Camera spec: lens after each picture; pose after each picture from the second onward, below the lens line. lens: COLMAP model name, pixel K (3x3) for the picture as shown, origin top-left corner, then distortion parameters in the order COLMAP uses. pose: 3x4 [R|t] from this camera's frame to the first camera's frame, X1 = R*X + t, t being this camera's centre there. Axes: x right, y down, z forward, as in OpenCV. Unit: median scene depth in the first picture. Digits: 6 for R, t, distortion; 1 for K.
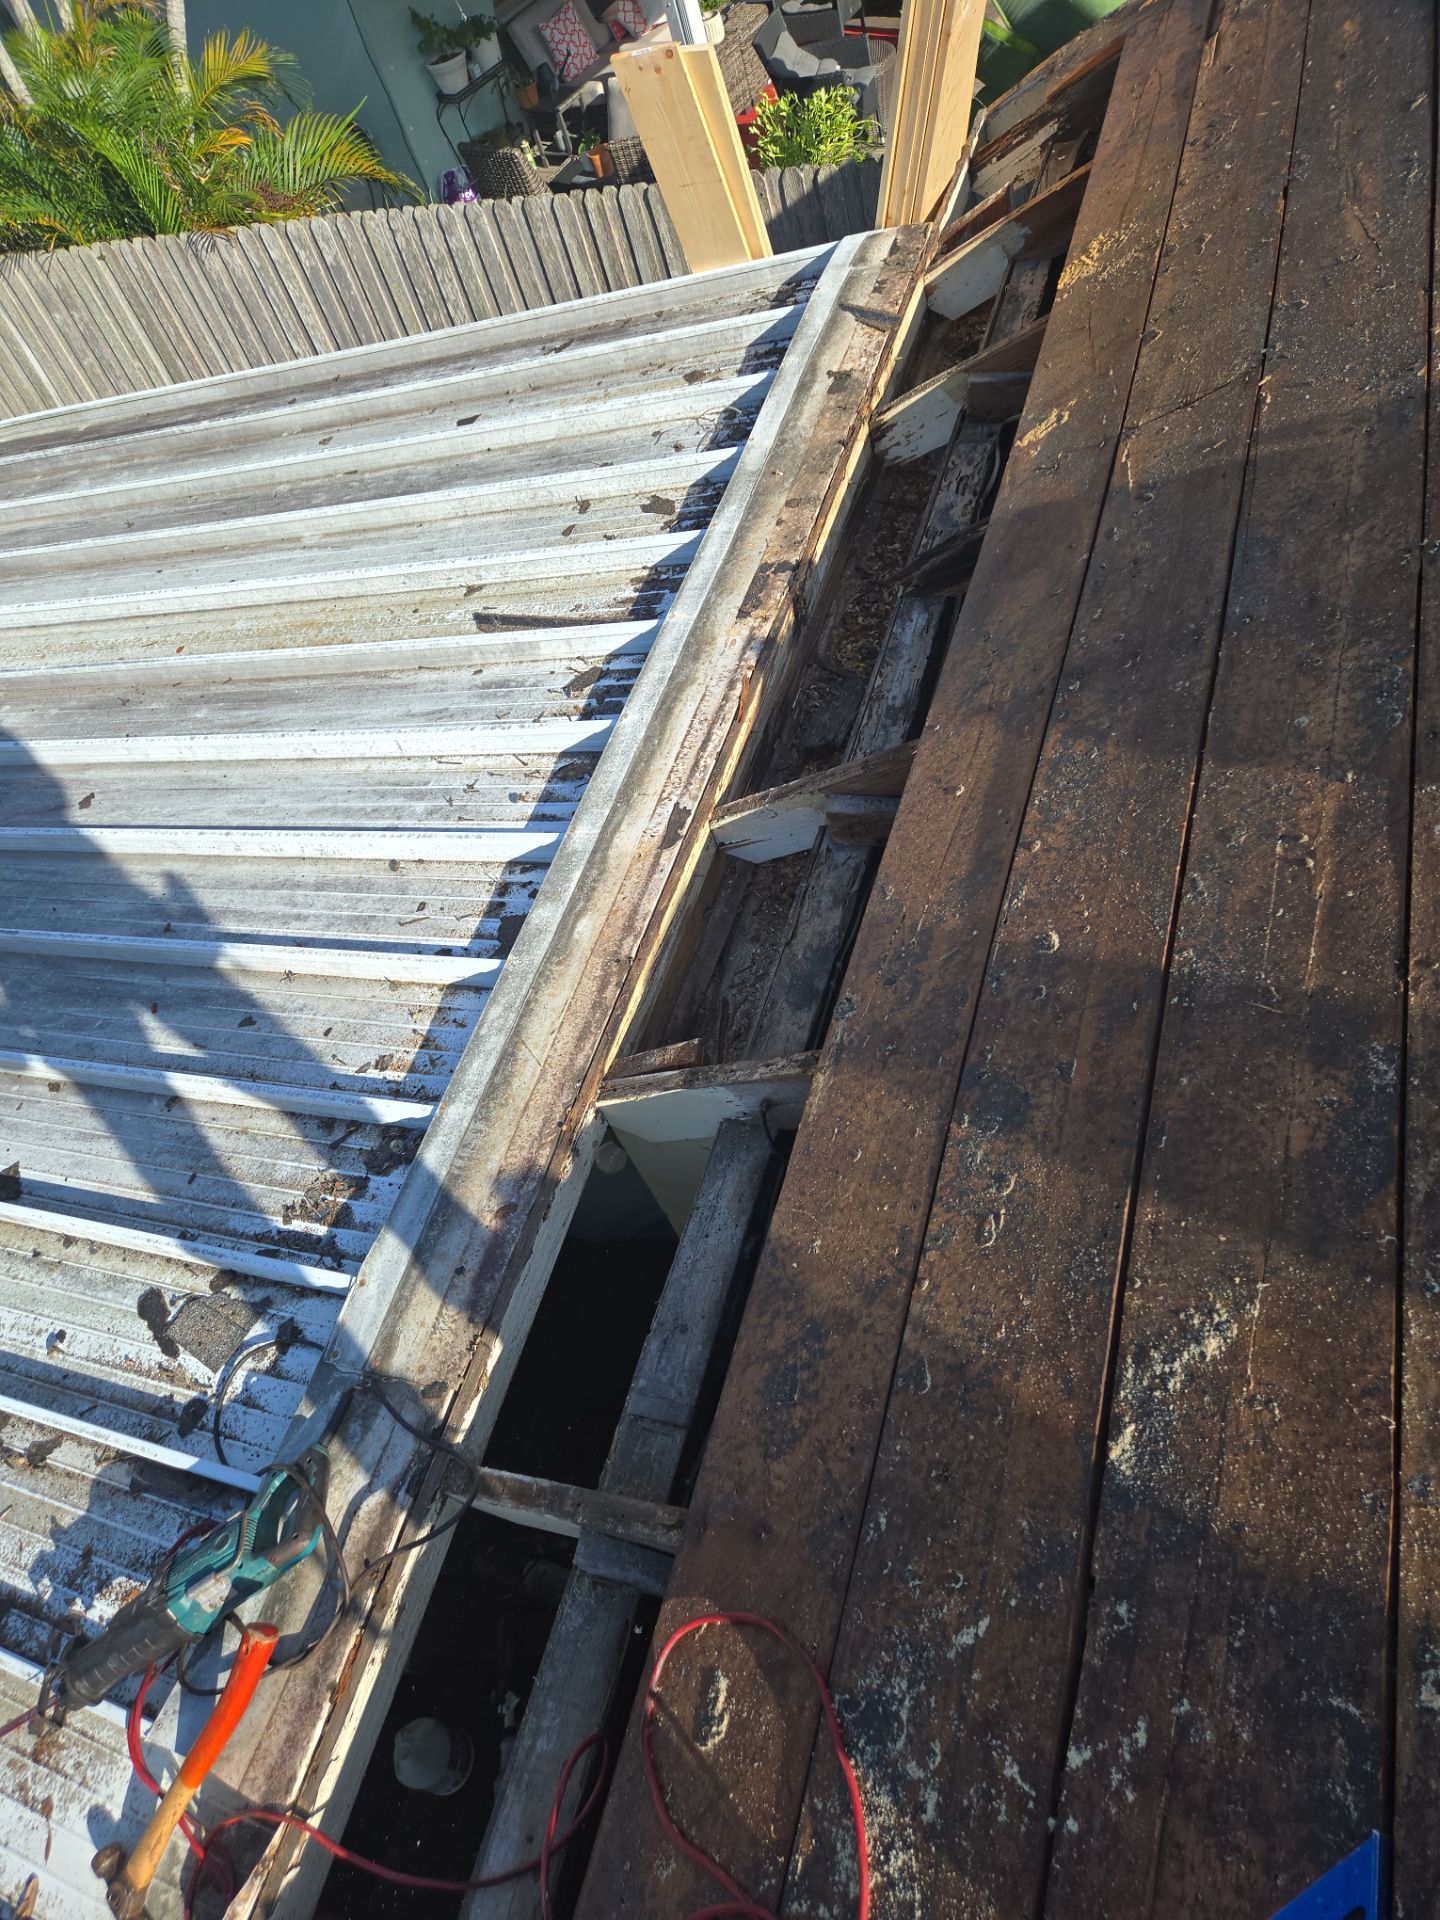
lens RADIAL K [[1297.4, 0, 697.4], [0, 1297.4, 948.1], [0, 0, 1]] dist [0.064214, -0.046660]
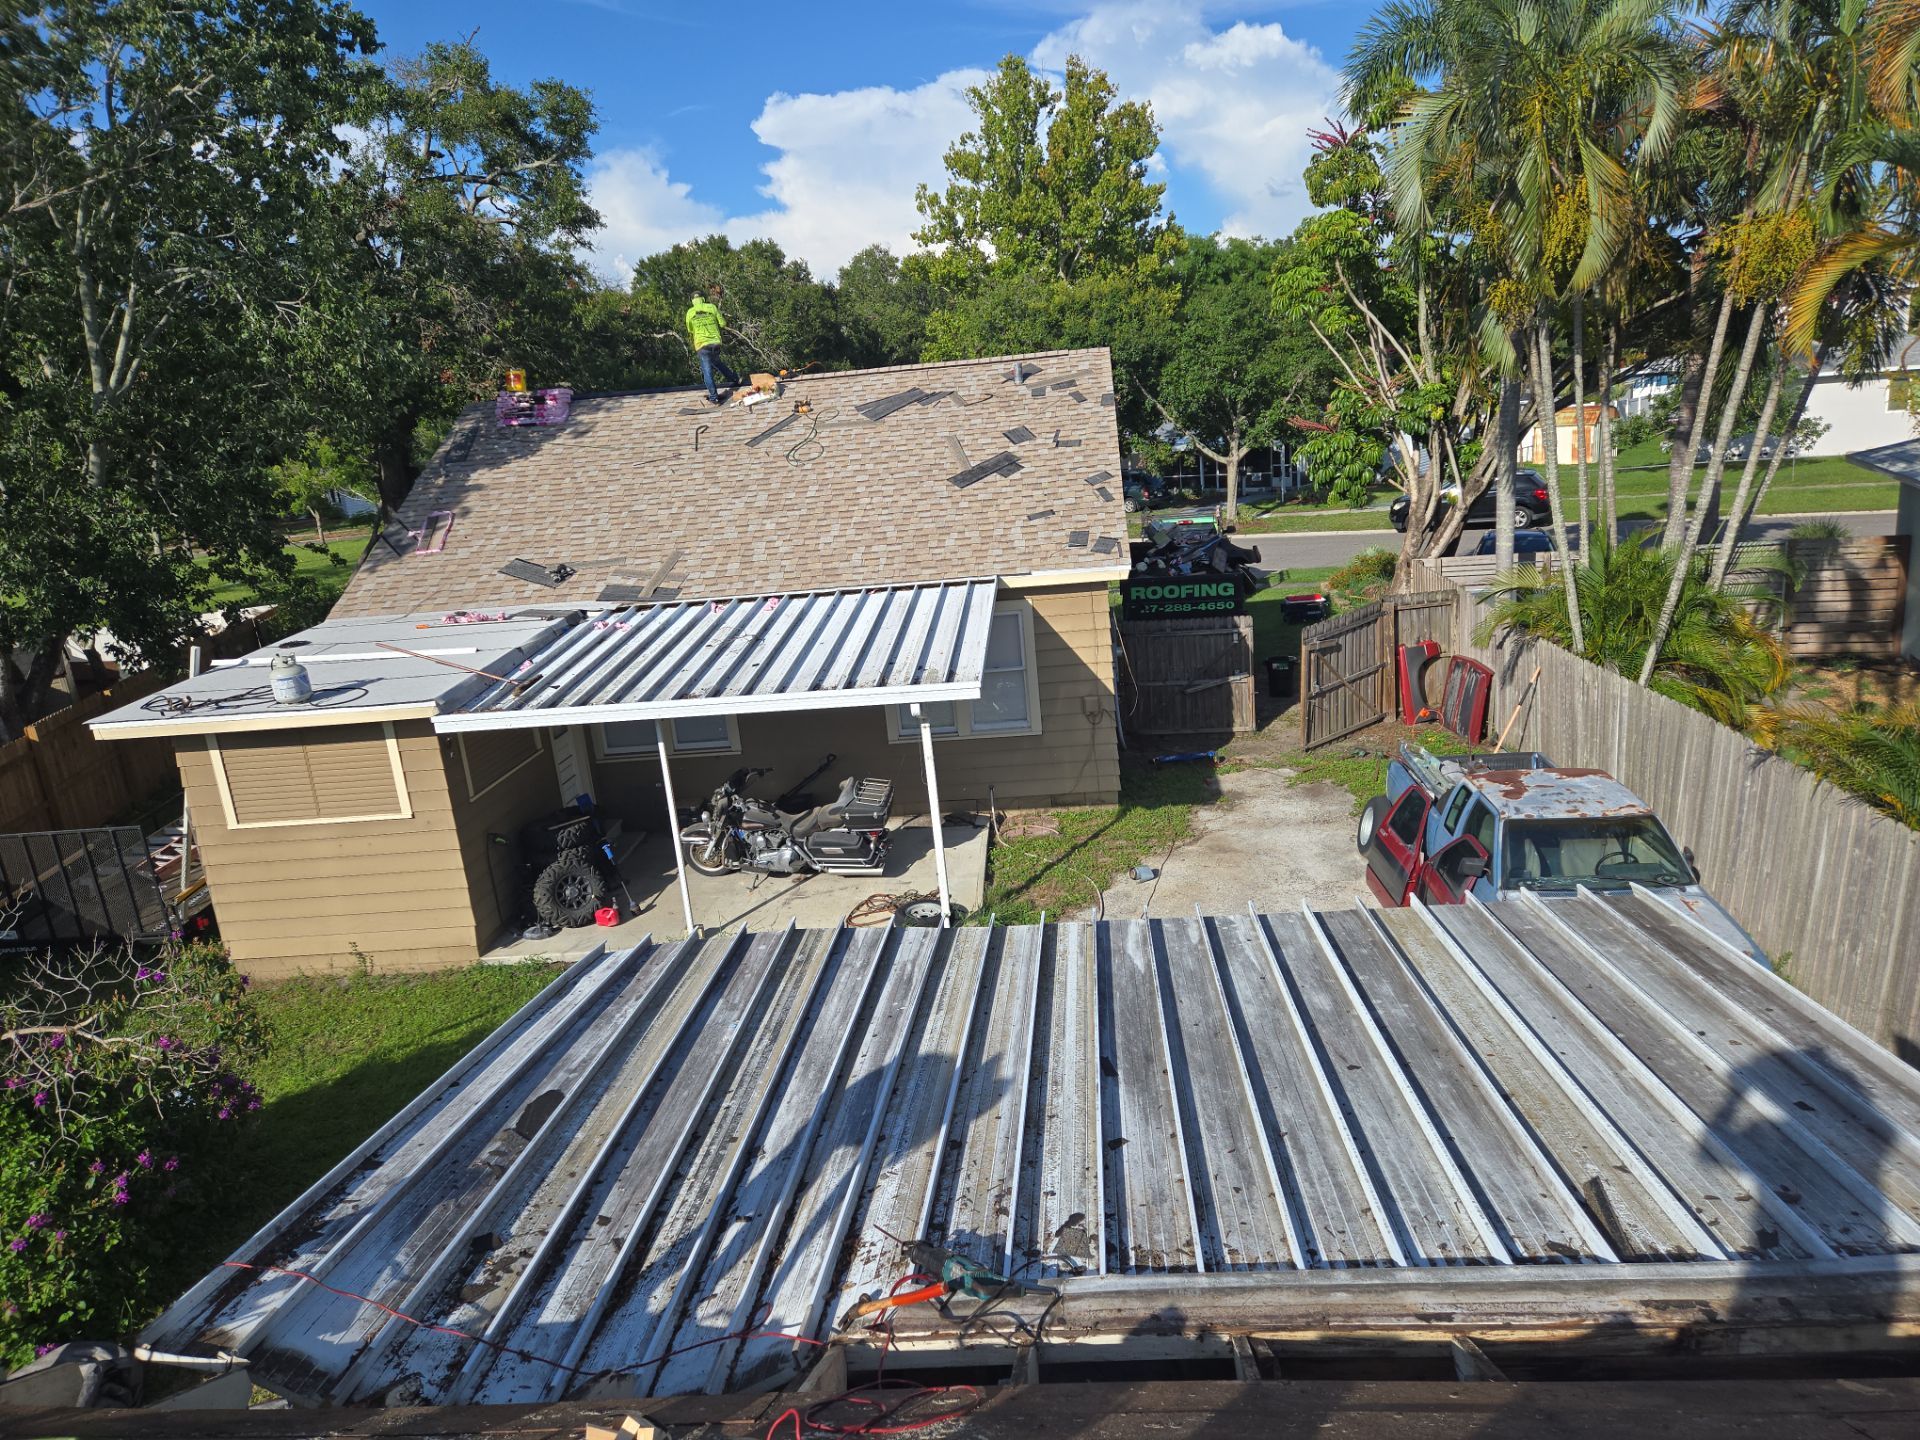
lens RADIAL K [[1287.0, 0, 949.6], [0, 1287.0, 747.9], [0, 0, 1]] dist [0.081099, -0.071828]
pose [[0.250803, 0.487683, -0.836220, 0.917396], [-0.747573, 0.646376, 0.152751, -0.381905], [0.615007, 0.586824, 0.526691, -0.645693]]
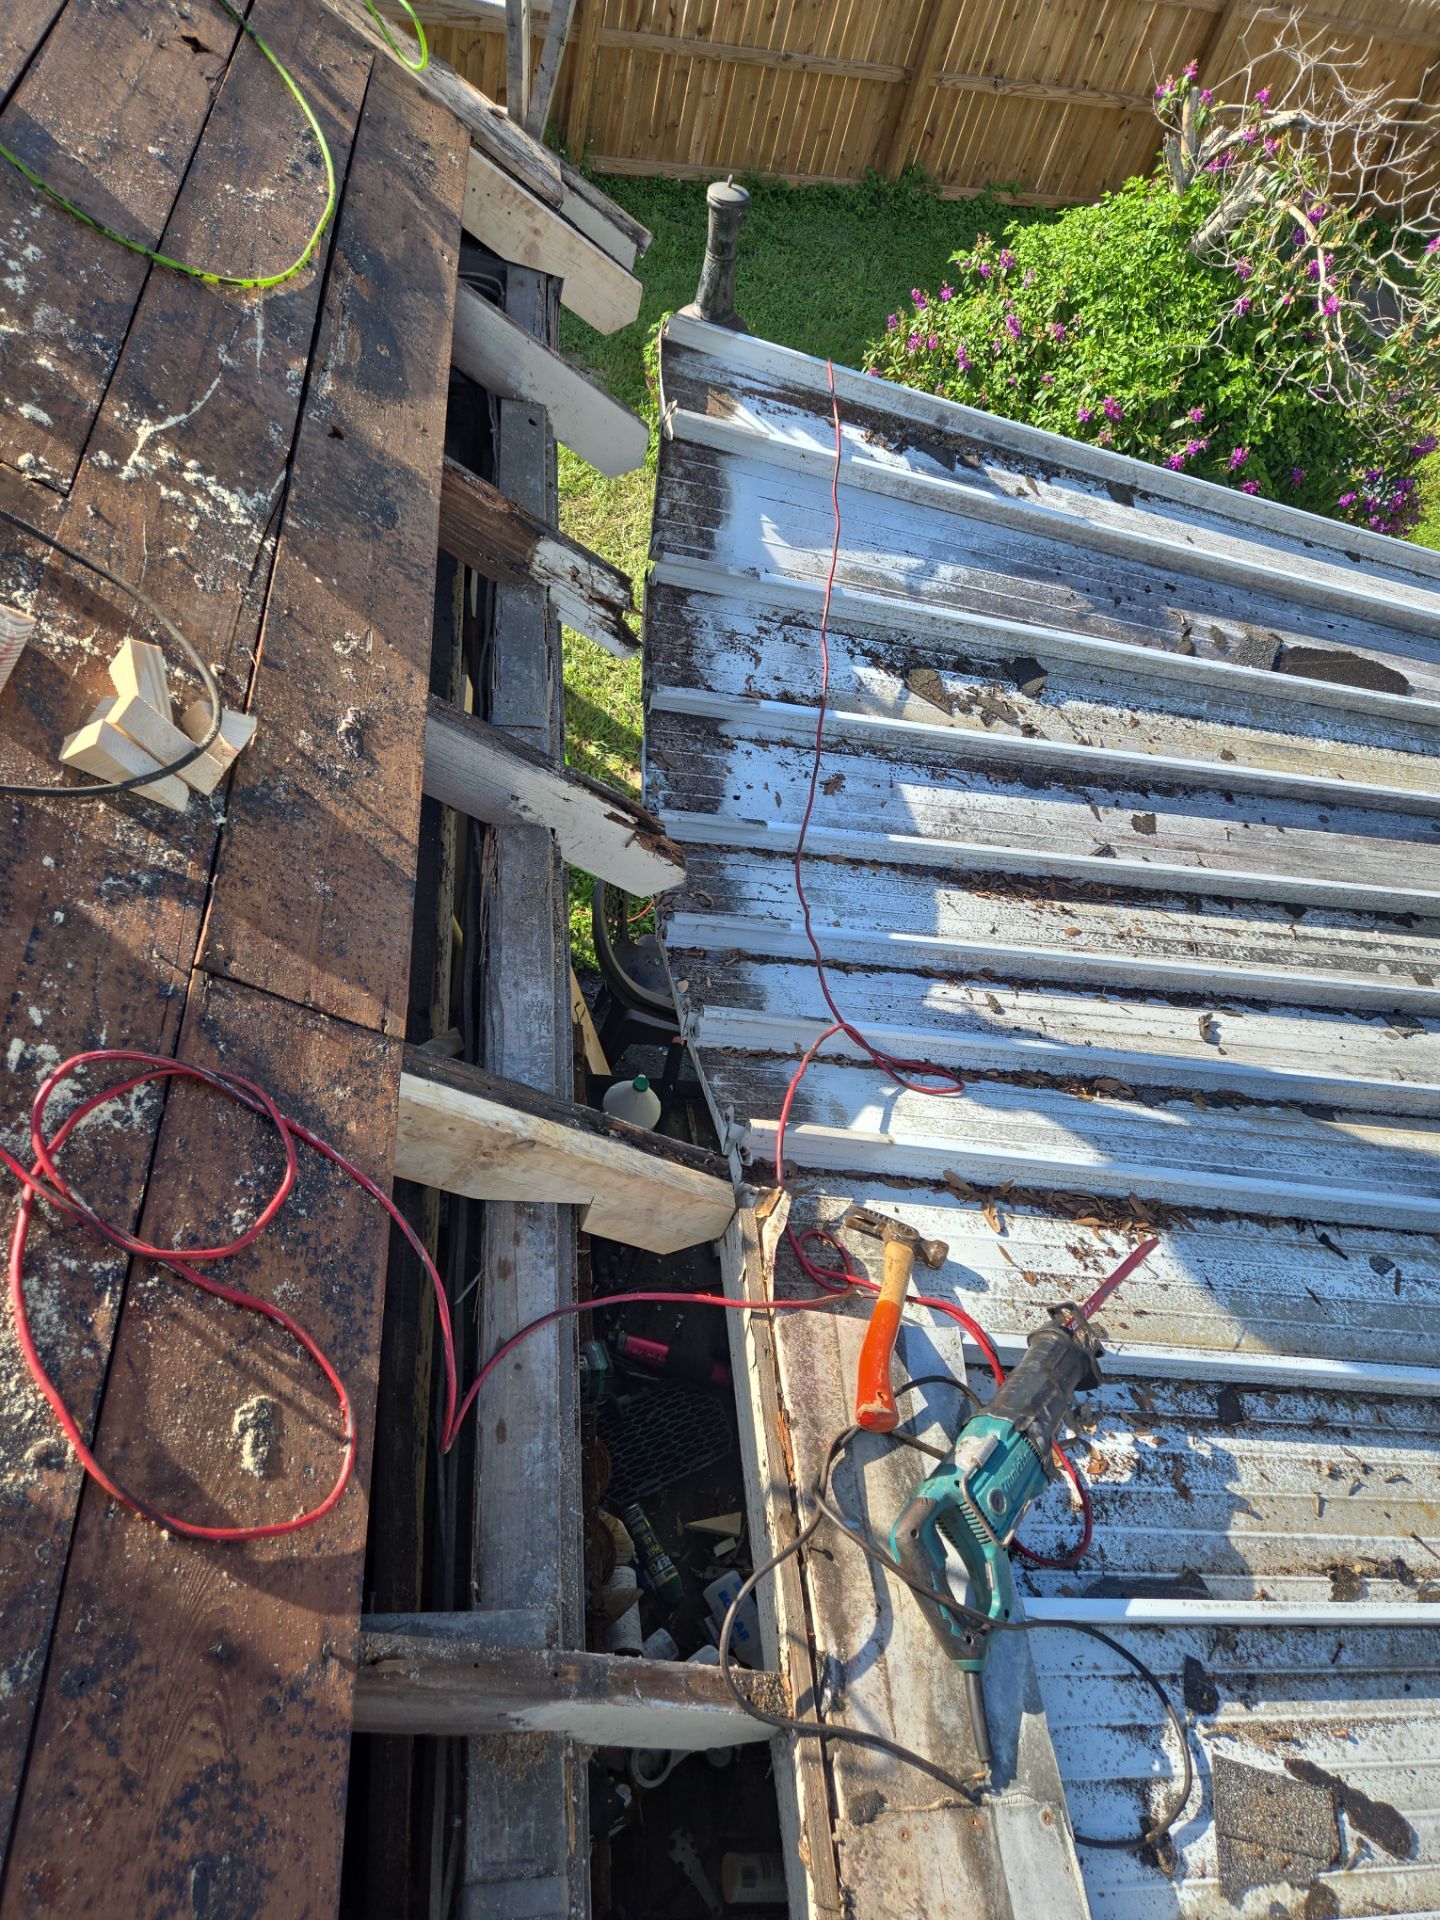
lens RADIAL K [[1287.0, 0, 700.2], [0, 1287.0, 973.1], [0, 0, 1]] dist [0.081099, -0.071828]
pose [[-0.925387, 0.332867, -0.181268, -0.123624], [-0.281330, -0.282737, 0.917013, -0.126381], [0.253992, 0.899588, 0.355287, 0.301049]]
